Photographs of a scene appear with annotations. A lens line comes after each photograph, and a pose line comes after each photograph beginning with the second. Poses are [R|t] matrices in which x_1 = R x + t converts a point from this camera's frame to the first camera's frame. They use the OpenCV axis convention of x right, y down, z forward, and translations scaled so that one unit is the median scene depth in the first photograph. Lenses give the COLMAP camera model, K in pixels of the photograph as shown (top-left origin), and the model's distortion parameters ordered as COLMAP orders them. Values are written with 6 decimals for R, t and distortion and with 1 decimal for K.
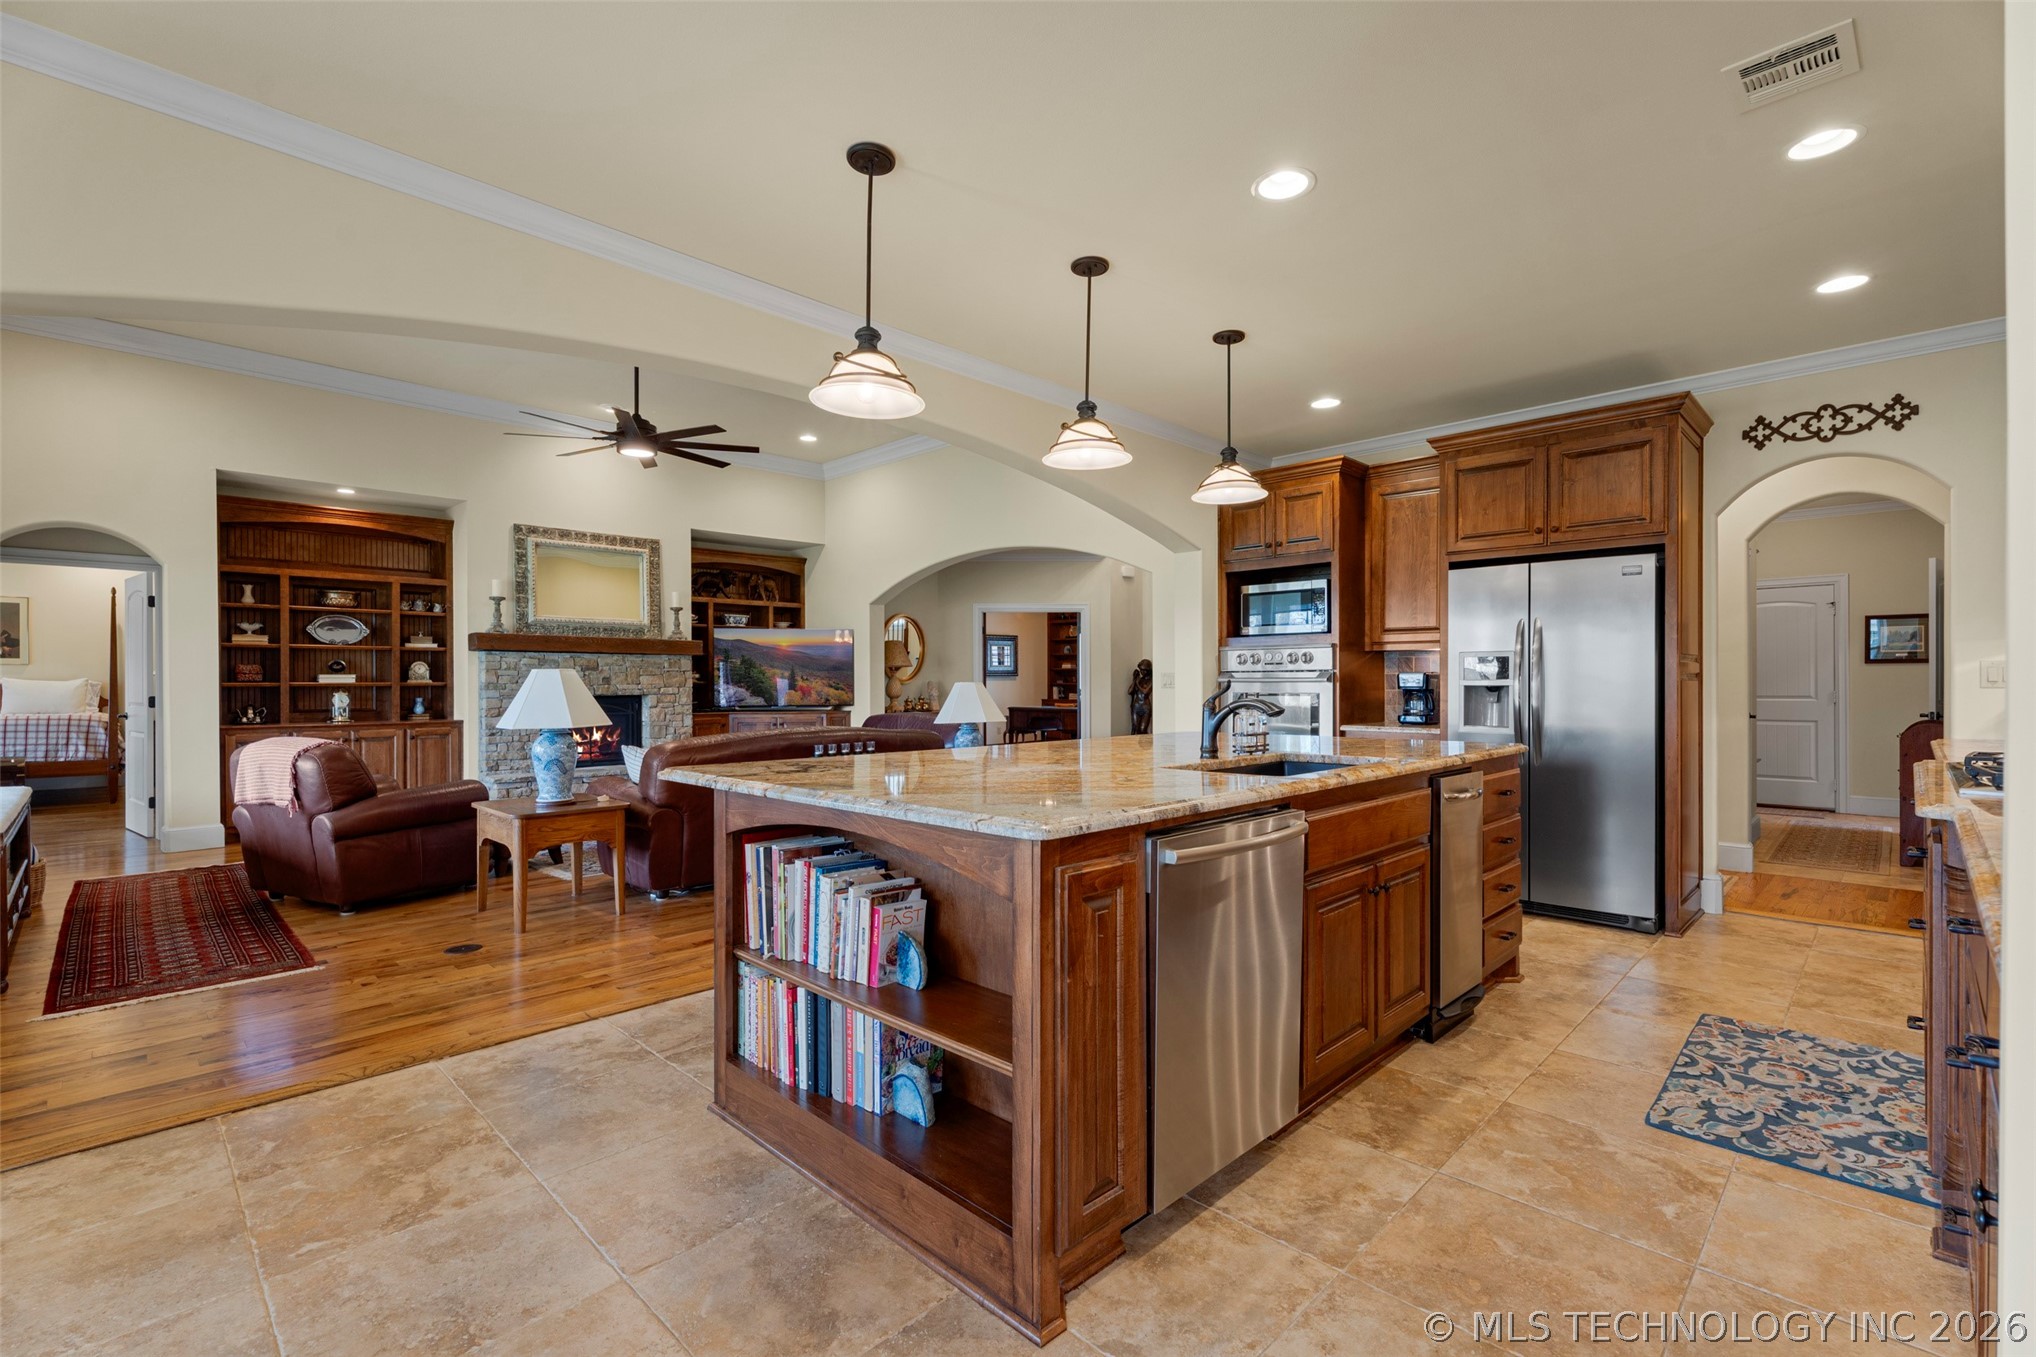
lens RADIAL K [[906.6, 0, 1028.0], [0, 906.6, 679.1], [0, 0, 1]] dist [0.003011, -0.001741]
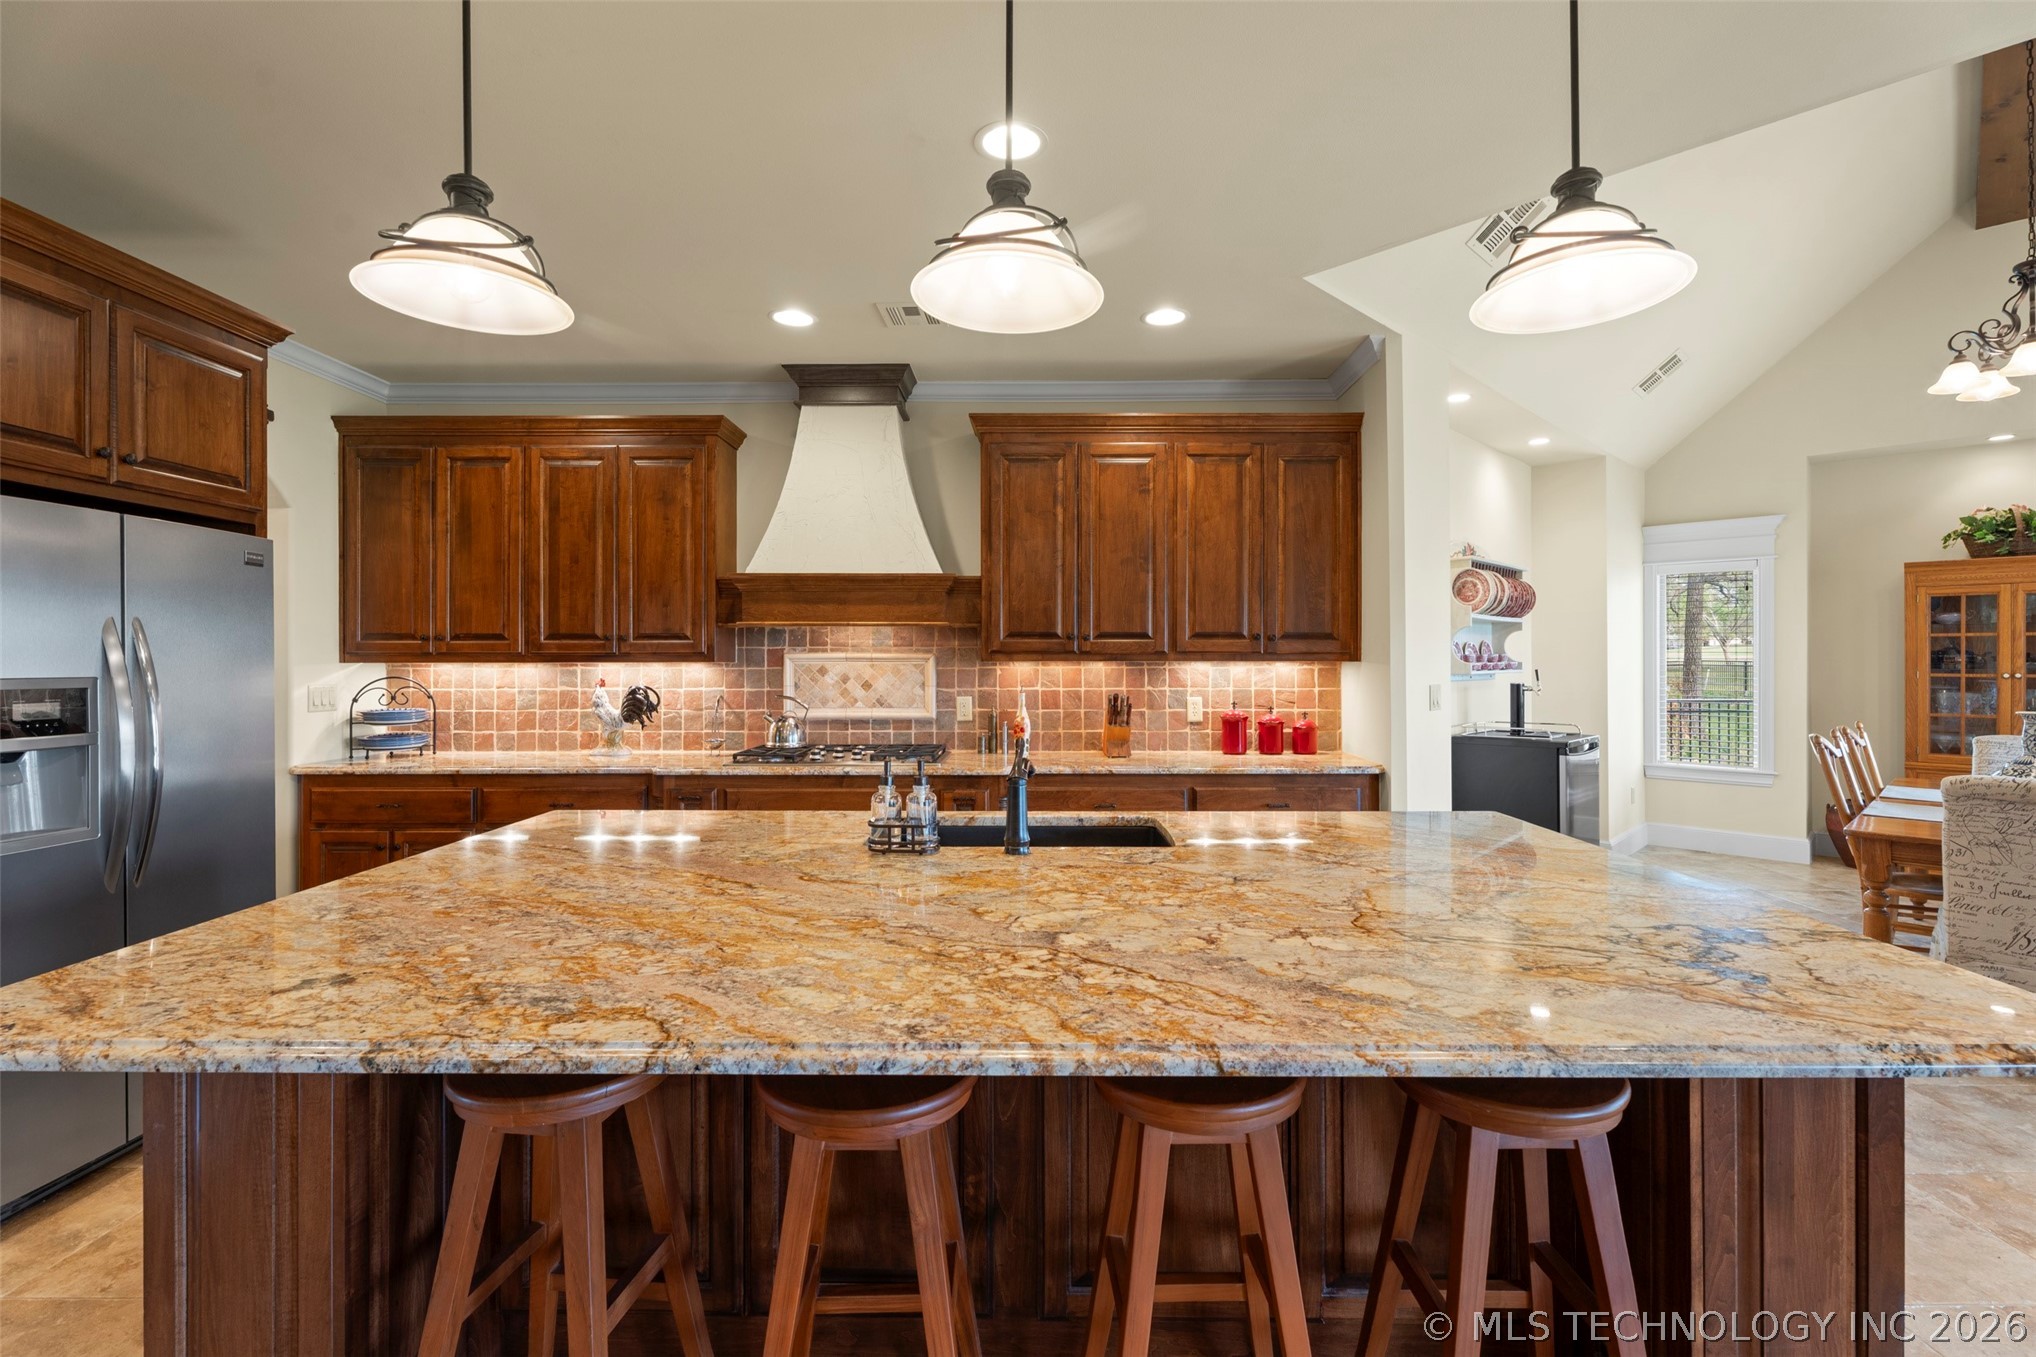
lens RADIAL K [[906.6, 0, 1031.1], [0, 906.6, 659.4], [0, 0, 1]] dist [0.003011, -0.001741]
pose [[-0.694400, 0.002192, 0.719586, -0.160408], [-0.000762, 0.999993, -0.003781, -0.030400], [-0.719589, -0.003174, -0.694393, 0.753032]]
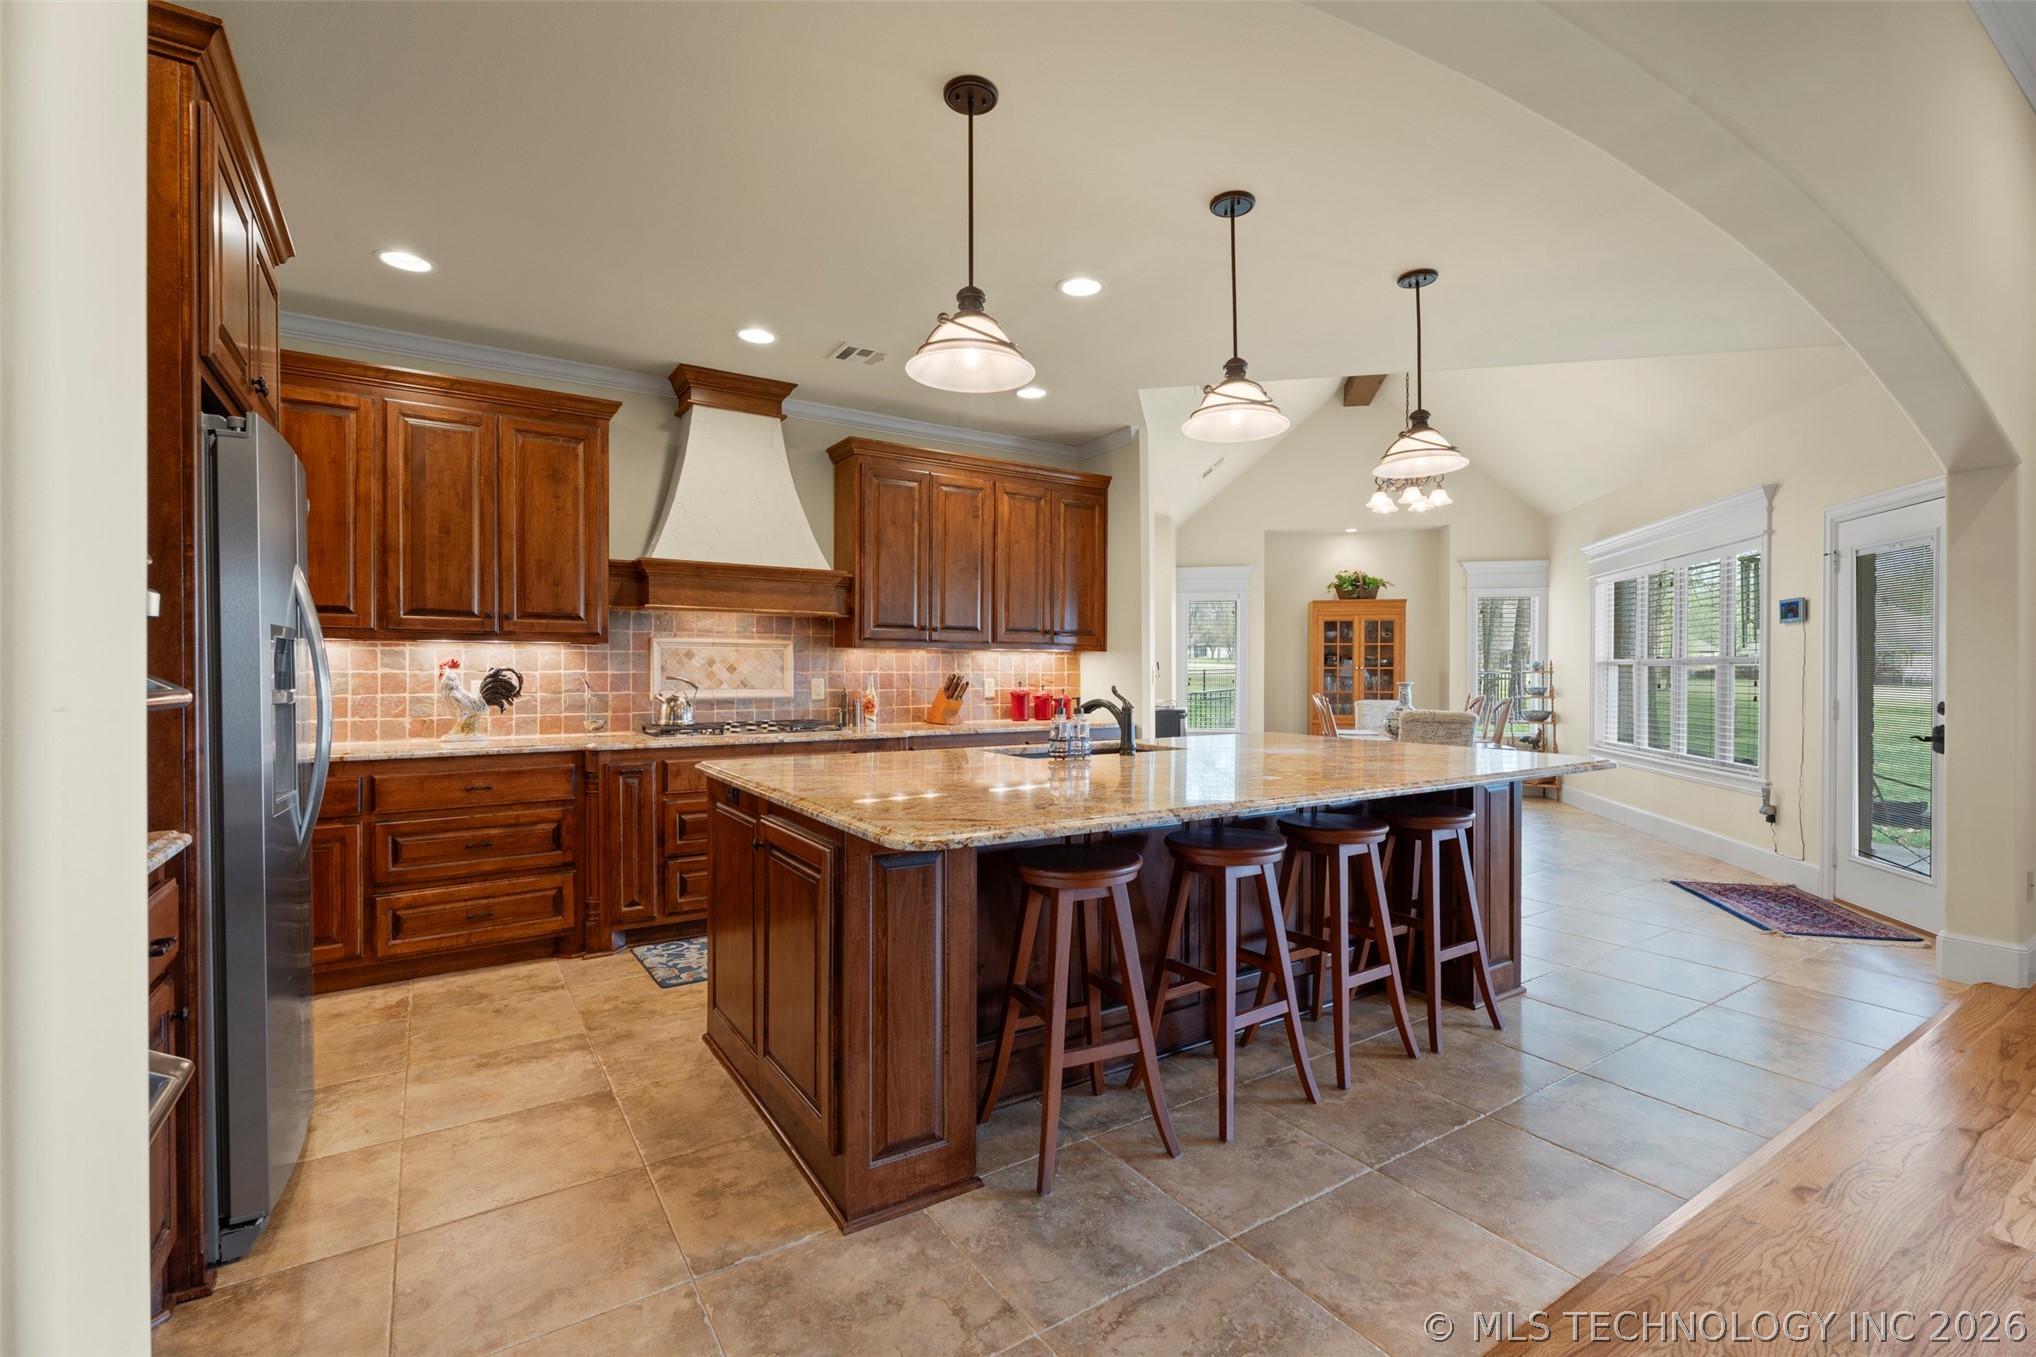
lens RADIAL K [[906.6, 0, 1030.8], [0, 906.6, 676.3], [0, 0, 1]] dist [0.003011, -0.001741]
pose [[-0.978988, -0.000464, 0.203919, 0.046948], [-0.000282, 1.000000, 0.000919, -0.005208], [-0.203920, 0.000842, -0.978987, 1.075304]]
